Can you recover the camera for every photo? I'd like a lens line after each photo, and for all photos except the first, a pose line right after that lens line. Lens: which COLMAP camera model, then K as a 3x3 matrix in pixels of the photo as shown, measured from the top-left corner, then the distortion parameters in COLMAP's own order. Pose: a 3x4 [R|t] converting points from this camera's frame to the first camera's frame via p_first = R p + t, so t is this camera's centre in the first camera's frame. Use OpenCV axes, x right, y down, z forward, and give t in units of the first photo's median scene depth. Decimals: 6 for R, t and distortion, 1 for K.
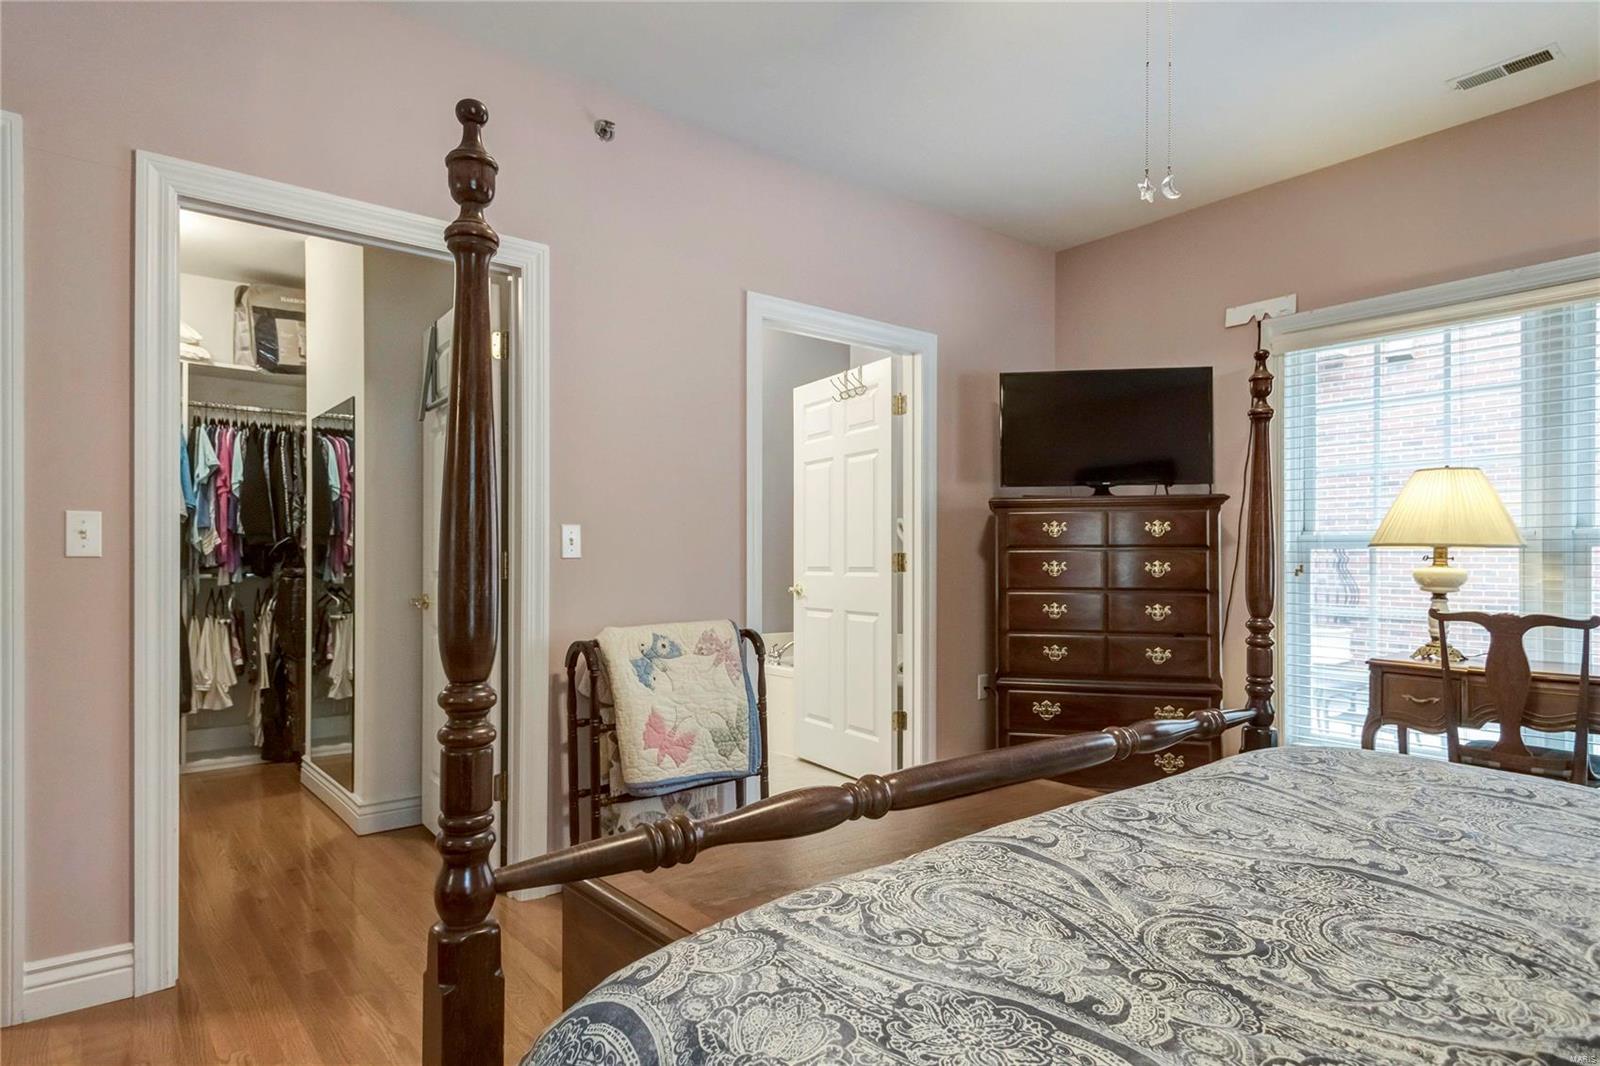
lens RADIAL K [[893.1, 0, 784.8], [0, 893.1, 559.5], [0, 0, 1]] dist [0.010895, -0.006739]
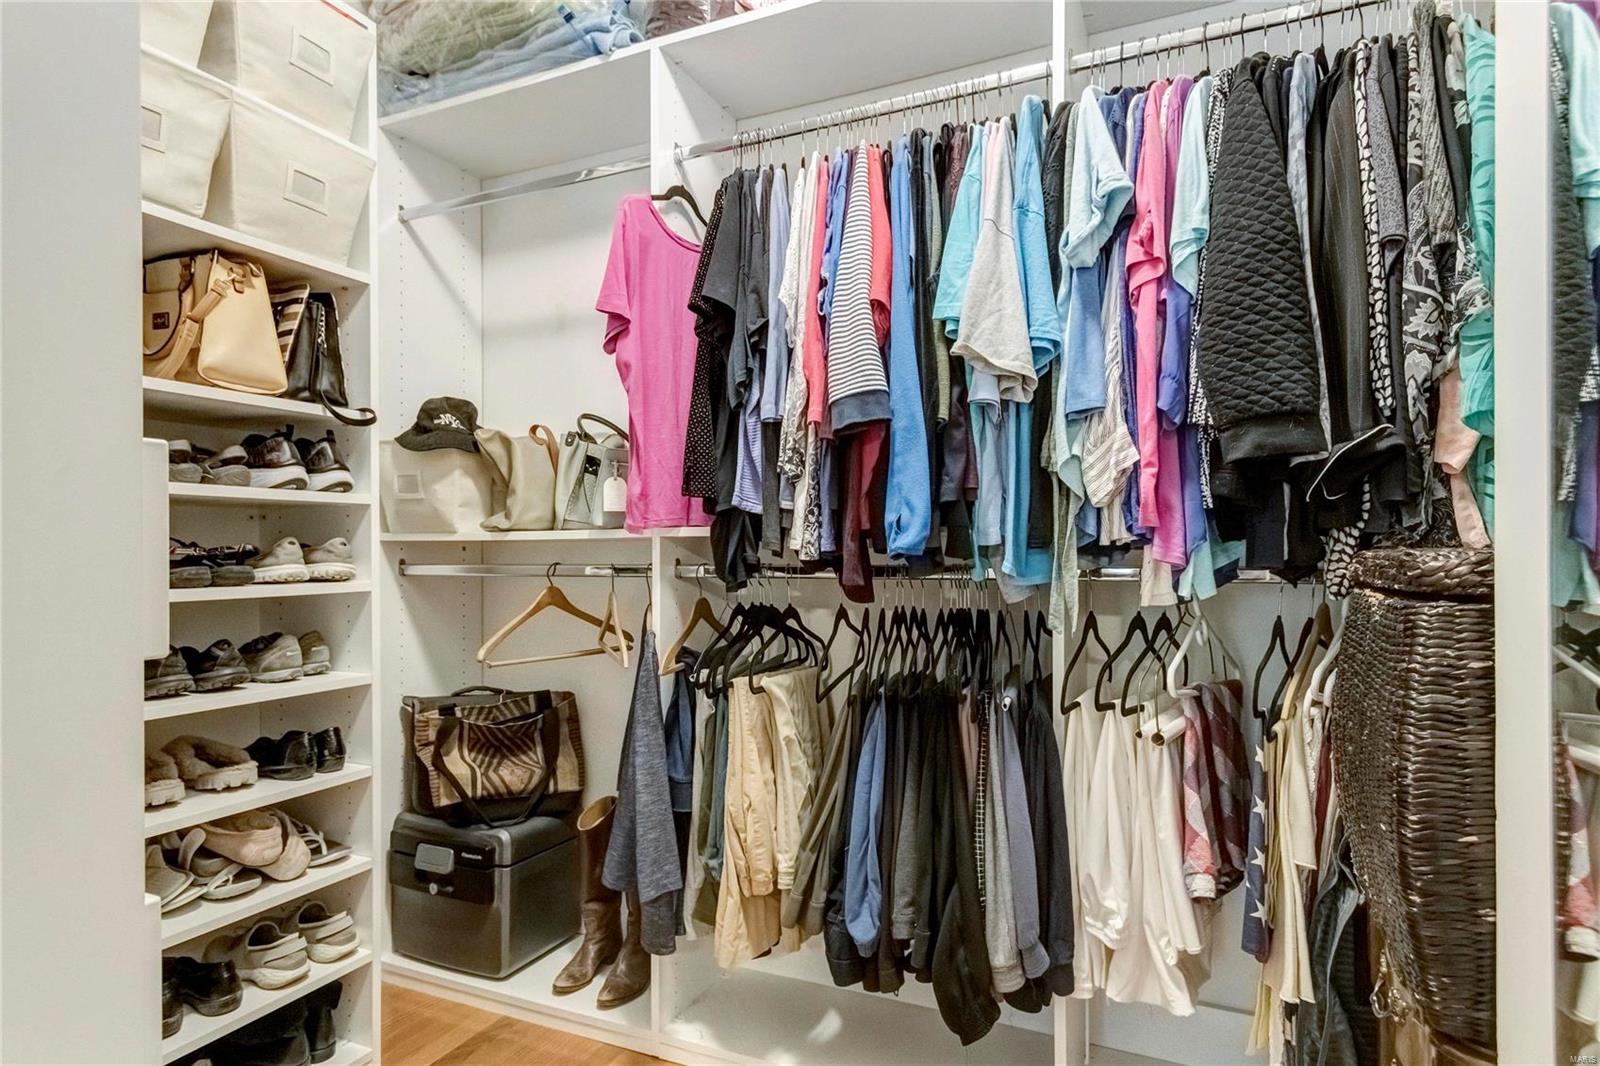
lens RADIAL K [[893.1, 0, 794.4], [0, 893.1, 535.9], [0, 0, 1]] dist [0.010895, -0.006739]
pose [[0.465669, -0.003803, -0.884951, -0.419745], [0.007428, 0.999972, -0.000389, 0.004645], [0.884928, -0.006393, 0.465685, 0.755419]]
